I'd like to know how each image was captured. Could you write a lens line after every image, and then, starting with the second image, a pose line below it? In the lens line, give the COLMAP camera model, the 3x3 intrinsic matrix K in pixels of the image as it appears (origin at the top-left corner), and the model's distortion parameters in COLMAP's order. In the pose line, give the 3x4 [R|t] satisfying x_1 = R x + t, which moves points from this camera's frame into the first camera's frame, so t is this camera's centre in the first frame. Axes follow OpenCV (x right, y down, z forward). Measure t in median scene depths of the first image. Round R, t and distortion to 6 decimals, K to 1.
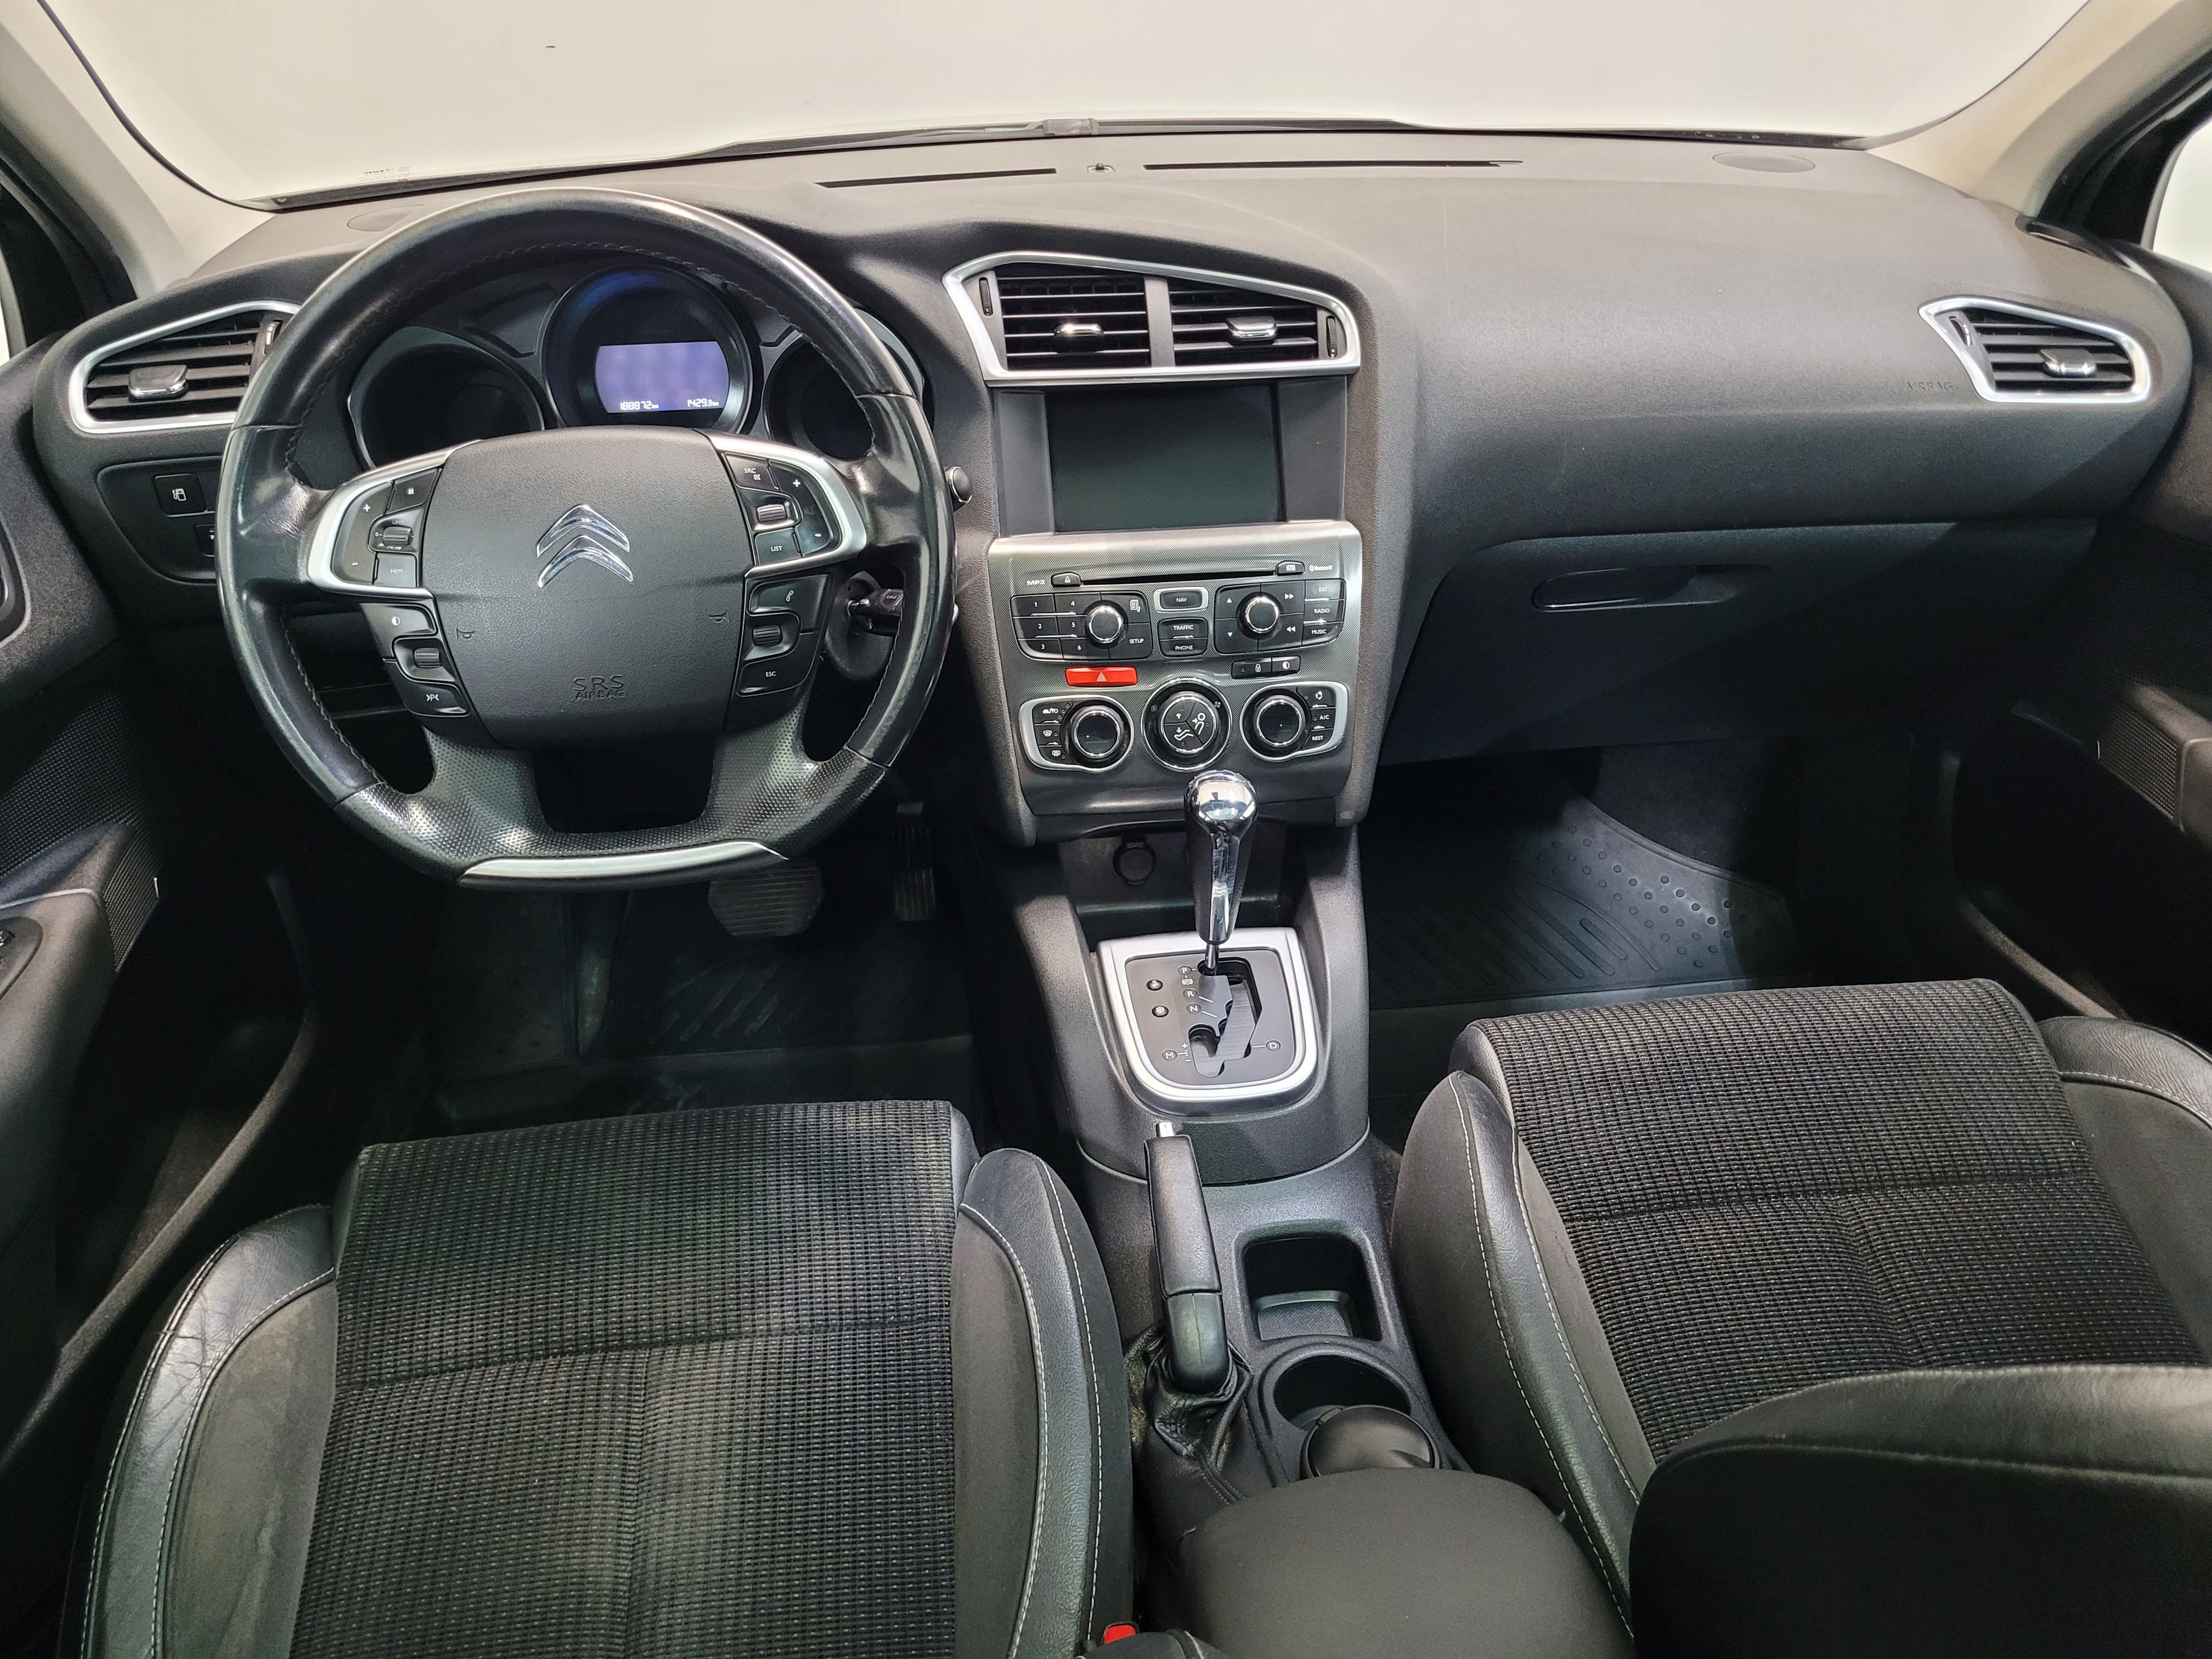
lens RADIAL K [[1664.3, 0, 1106.0], [0, 1664.3, 829.5], [0, 0, 1]] dist [0.042878, -0.036269]
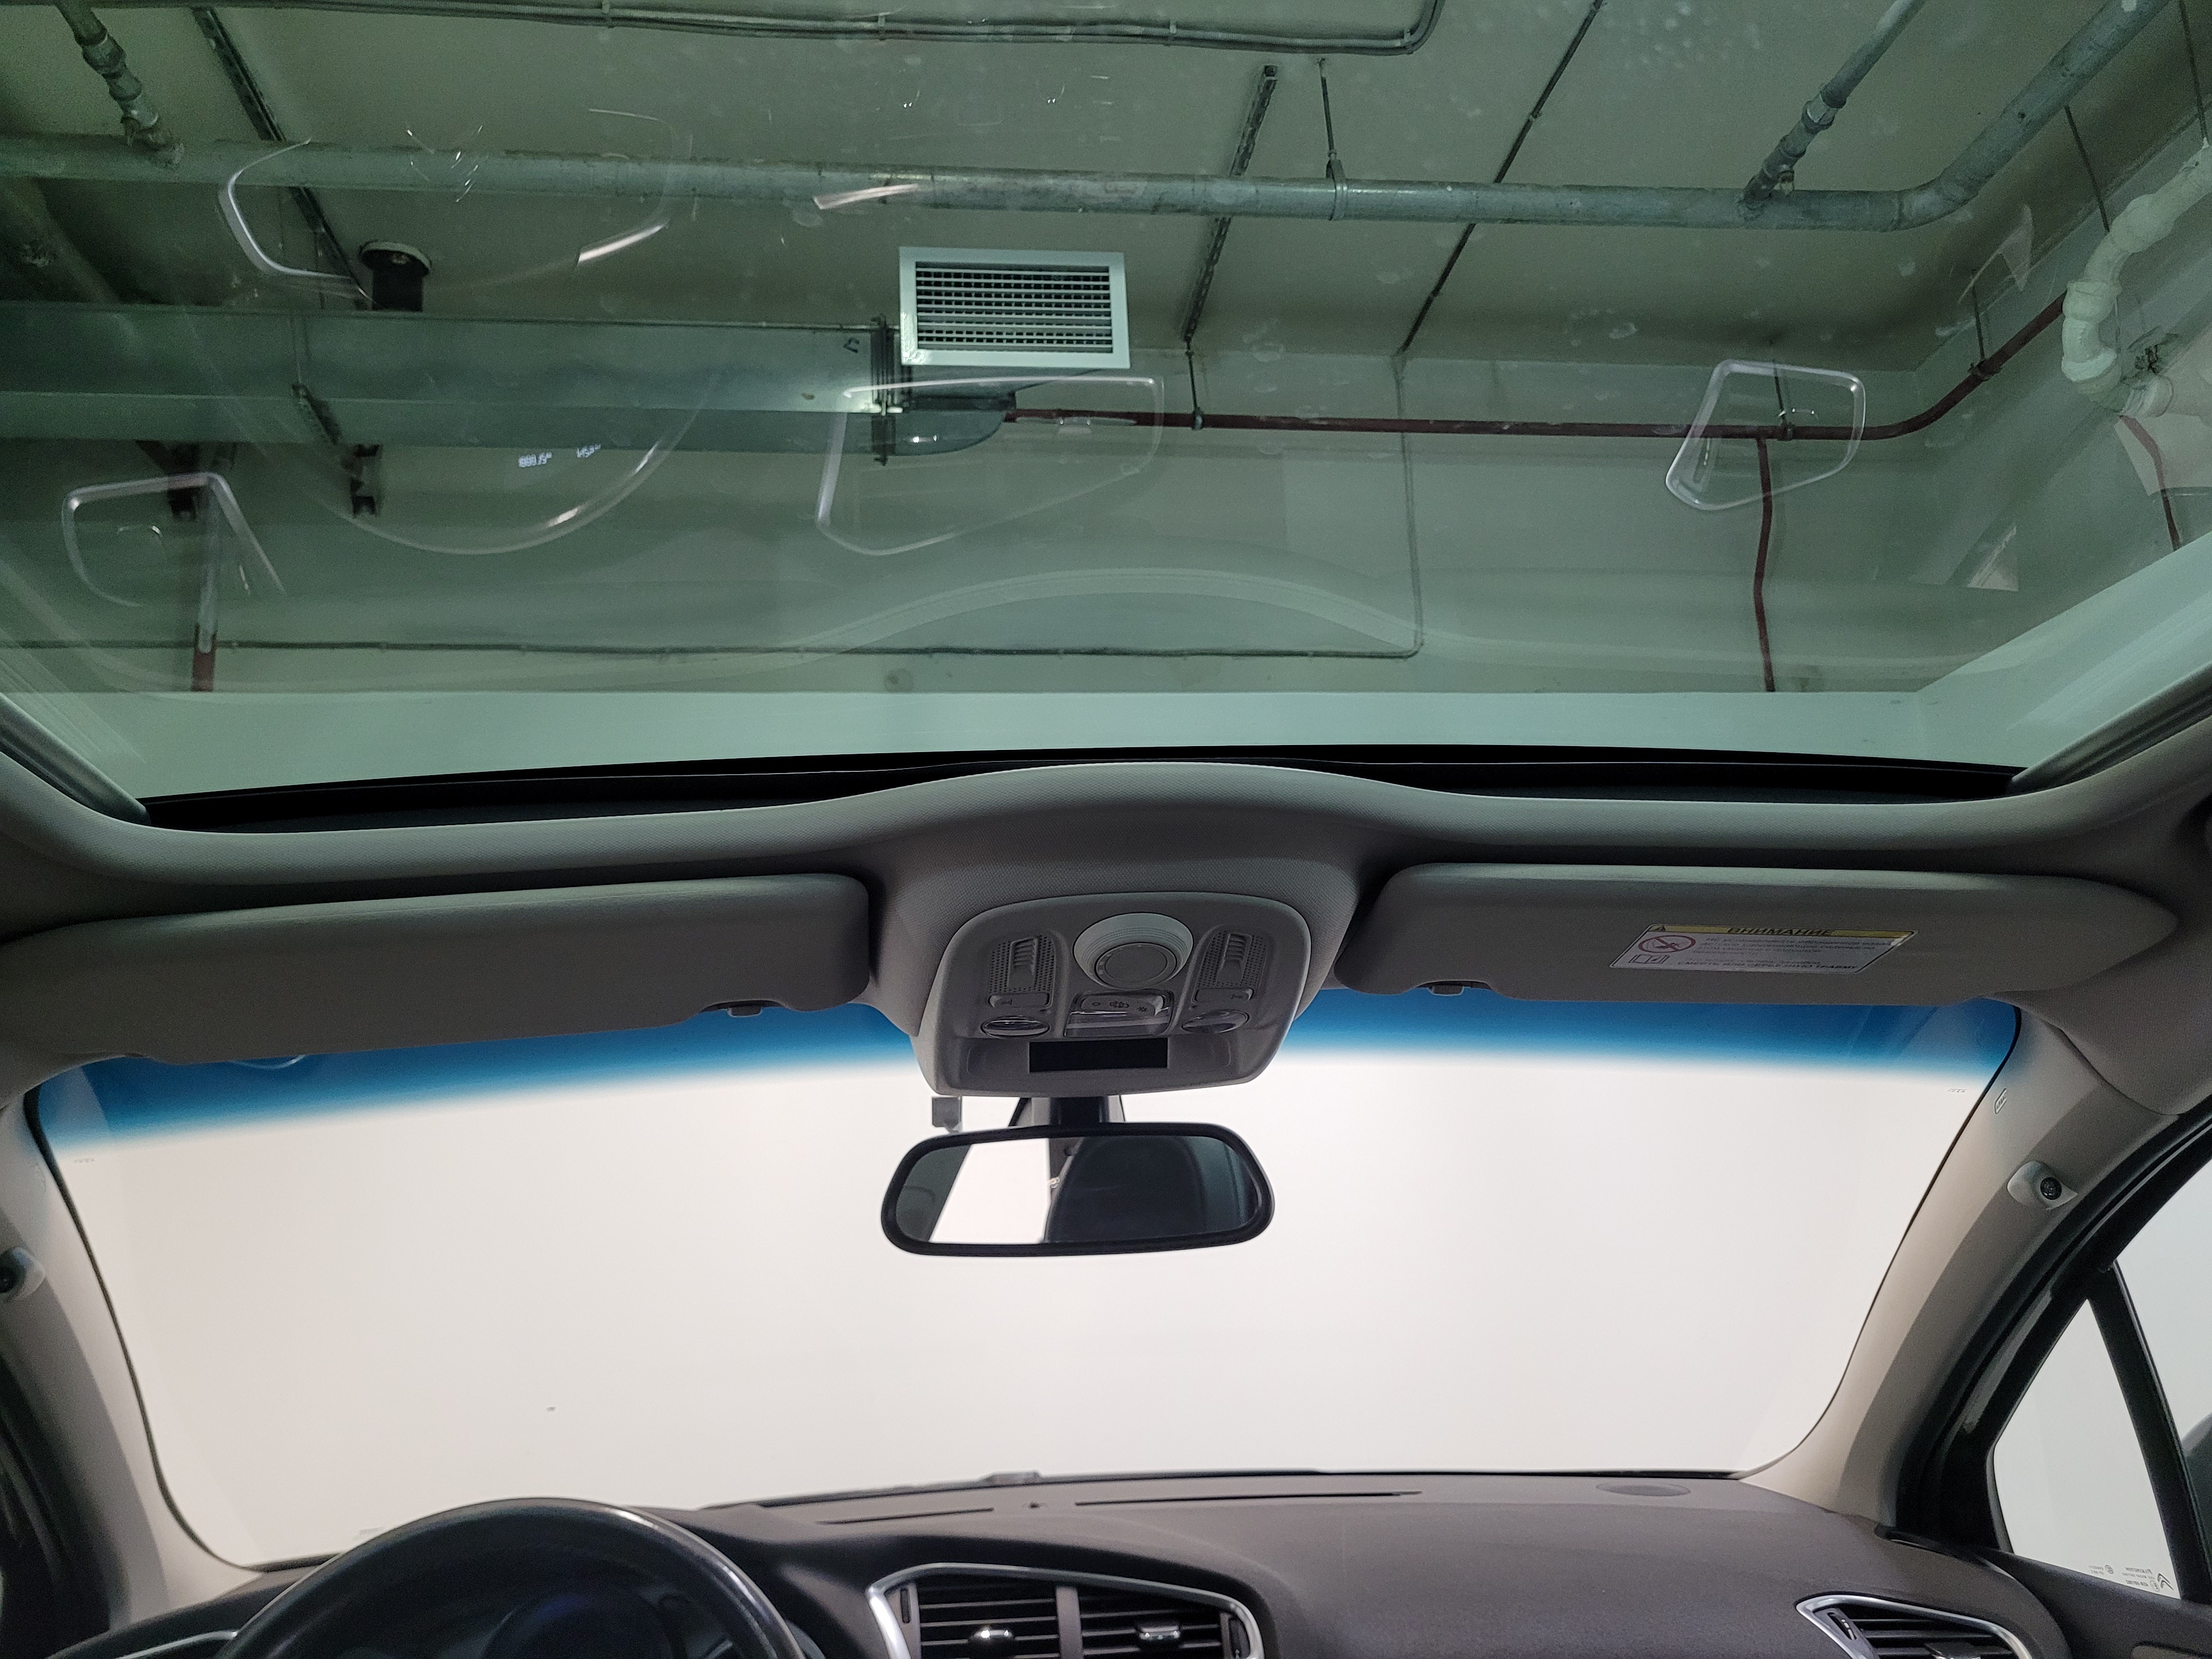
lens RADIAL K [[1664.3, 0, 1106.0], [0, 1664.3, 829.5], [0, 0, 1]] dist [0.042878, -0.036269]
pose [[0.999626, -0.027318, 0.000809, 0.068011], [0.019491, 0.691843, -0.721785, 0.110887], [0.019158, 0.721531, 0.692117, -0.090979]]
